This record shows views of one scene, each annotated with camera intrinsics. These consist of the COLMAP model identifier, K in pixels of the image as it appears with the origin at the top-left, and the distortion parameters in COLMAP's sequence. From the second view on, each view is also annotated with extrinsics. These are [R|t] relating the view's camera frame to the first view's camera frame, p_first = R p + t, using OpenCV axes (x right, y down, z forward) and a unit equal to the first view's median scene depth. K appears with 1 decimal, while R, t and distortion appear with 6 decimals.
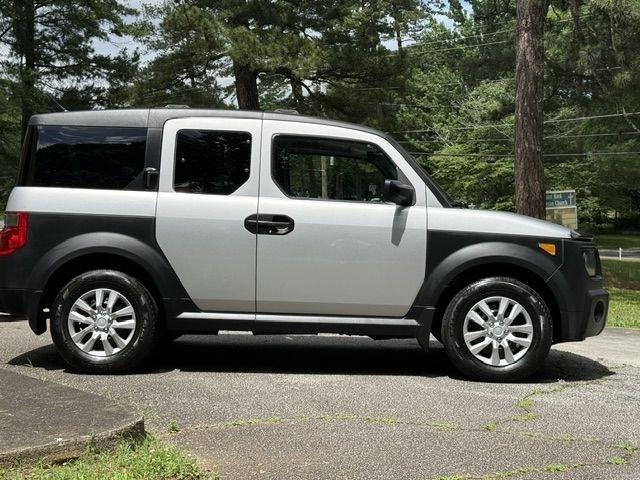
lens RADIAL K [[896.6, 0, 318.7], [0, 896.6, 237.1], [0, 0, 1]] dist [0.096347, 0.000000]
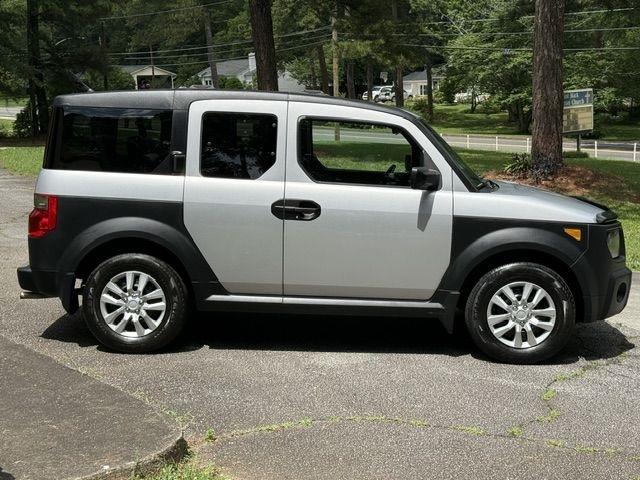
lens RADIAL K [[896.6, 0, 319.6], [0, 896.6, 234.9], [0, 0, 1]] dist [0.096347, 0.000000]
pose [[0.999941, -0.000078, -0.010825, -0.017546], [0.001381, 0.992722, 0.120419, -0.106540], [0.010737, -0.120427, 0.992664, -0.002685]]
